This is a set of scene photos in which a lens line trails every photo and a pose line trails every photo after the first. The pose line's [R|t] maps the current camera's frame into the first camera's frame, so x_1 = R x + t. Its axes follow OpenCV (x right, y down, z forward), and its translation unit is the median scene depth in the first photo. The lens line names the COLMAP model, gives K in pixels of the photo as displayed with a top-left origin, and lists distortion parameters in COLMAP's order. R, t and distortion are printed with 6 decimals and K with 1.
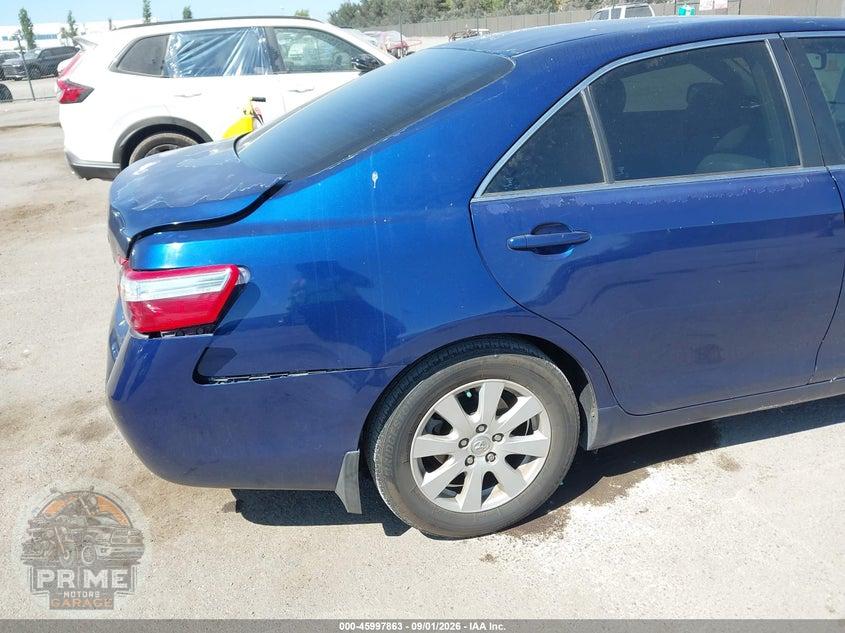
lens RADIAL K [[678.9, 0, 418.6], [0, 678.9, 310.8], [0, 0, 1]] dist [0.041094, -0.045879]
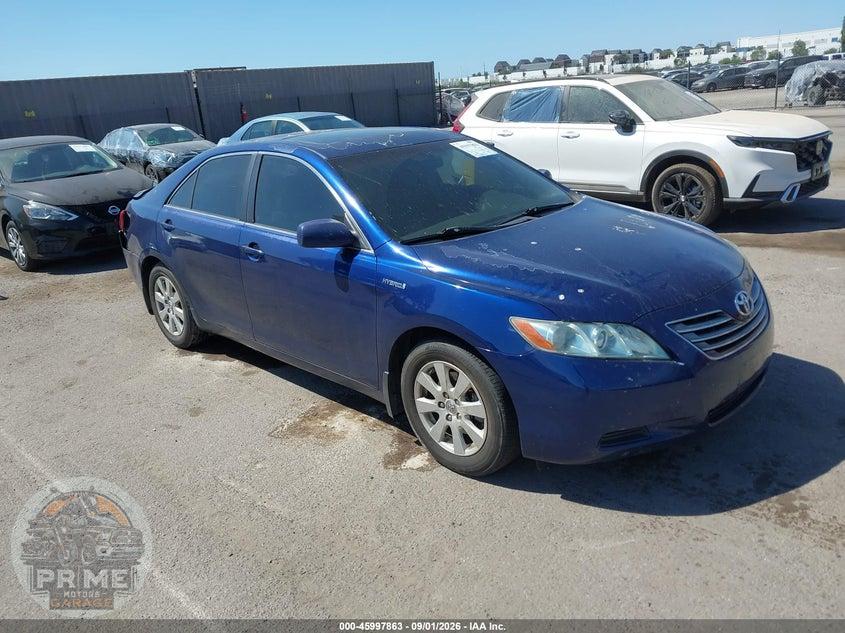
lens RADIAL K [[678.9, 0, 421.0], [0, 678.9, 314.8], [0, 0, 1]] dist [0.041094, -0.045879]
pose [[0.479257, 0.292768, -0.827405, 2.472253], [-0.286658, 0.943239, 0.167714, -0.423521], [0.829542, 0.156805, 0.535978, 0.418411]]
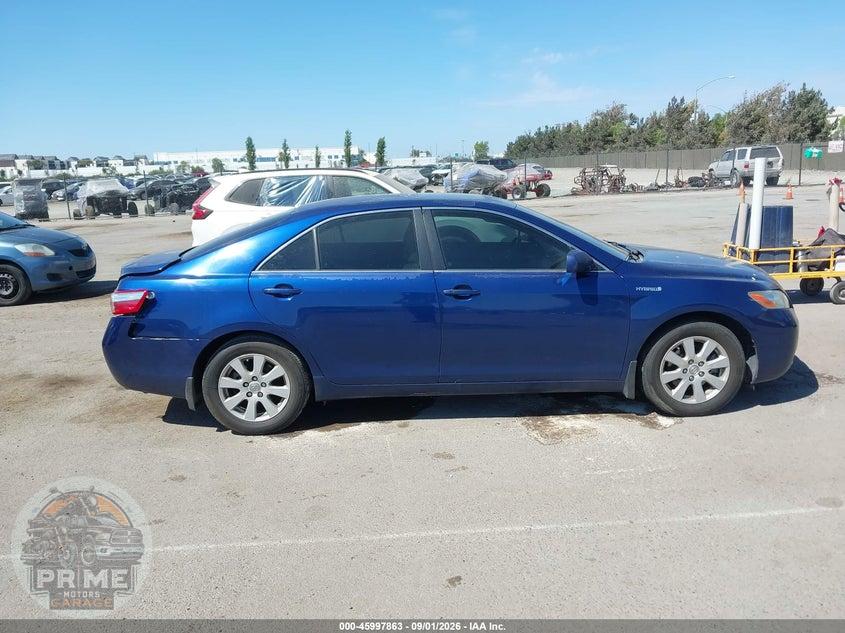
lens RADIAL K [[678.9, 0, 415.3], [0, 678.9, 311.7], [0, 0, 1]] dist [0.041094, -0.045879]
pose [[0.966995, 0.073486, -0.243967, 1.038920], [-0.113165, 0.981752, -0.152830, 0.225573], [0.228284, 0.175395, 0.957665, -0.927568]]
